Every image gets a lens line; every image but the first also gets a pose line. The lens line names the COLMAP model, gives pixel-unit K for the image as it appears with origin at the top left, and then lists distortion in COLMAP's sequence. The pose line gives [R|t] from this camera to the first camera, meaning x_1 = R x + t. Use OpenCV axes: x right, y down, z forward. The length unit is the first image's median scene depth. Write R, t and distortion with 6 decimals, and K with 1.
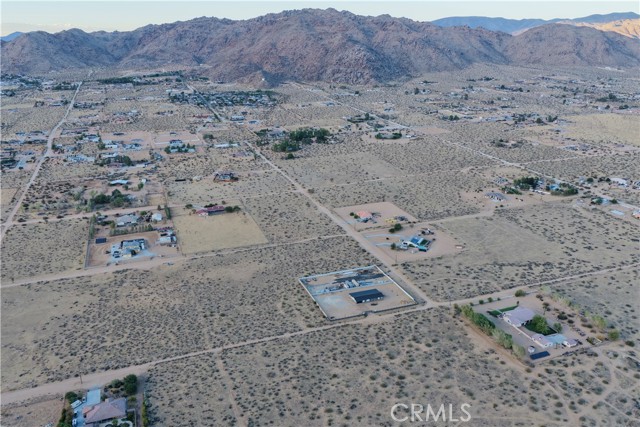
lens RADIAL K [[529.1, 0, 322.1], [0, 529.1, 219.8], [0, 0, 1]] dist [-0.017565, 0.045462]
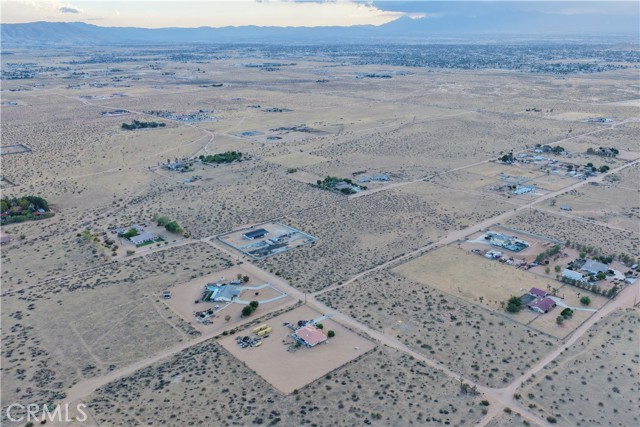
lens RADIAL K [[529.1, 0, 322.1], [0, 529.1, 219.8], [0, 0, 1]] dist [-0.017565, 0.045462]
pose [[-0.933315, 0.131924, -0.333944, 0.258692], [-0.103991, 0.790880, 0.603071, -0.490310], [0.343669, 0.597583, -0.724421, 1.415600]]
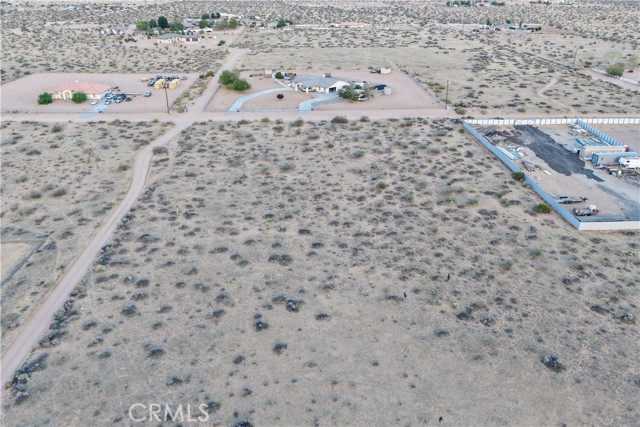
lens RADIAL K [[529.1, 0, 322.1], [0, 529.1, 219.8], [0, 0, 1]] dist [-0.017565, 0.045462]
pose [[0.313791, -0.390206, 0.865607, -0.198123], [0.311141, 0.903573, 0.294529, 0.012924], [-0.897065, 0.176905, 0.404942, 0.777910]]
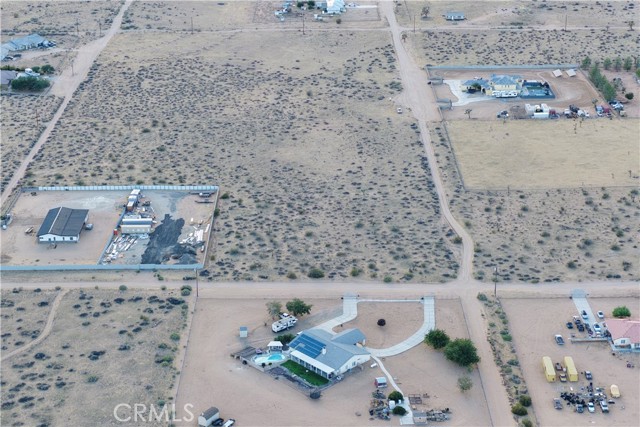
lens RADIAL K [[1223.5, 0, 321.1], [0, 1223.5, 240.9], [0, 0, 1]] dist [-0.014170, 0.106175]
pose [[-0.347876, 0.383011, -0.855737, 0.644038], [-0.297845, 0.820313, 0.488236, -0.297564], [0.888972, 0.424722, -0.171290, 0.985703]]
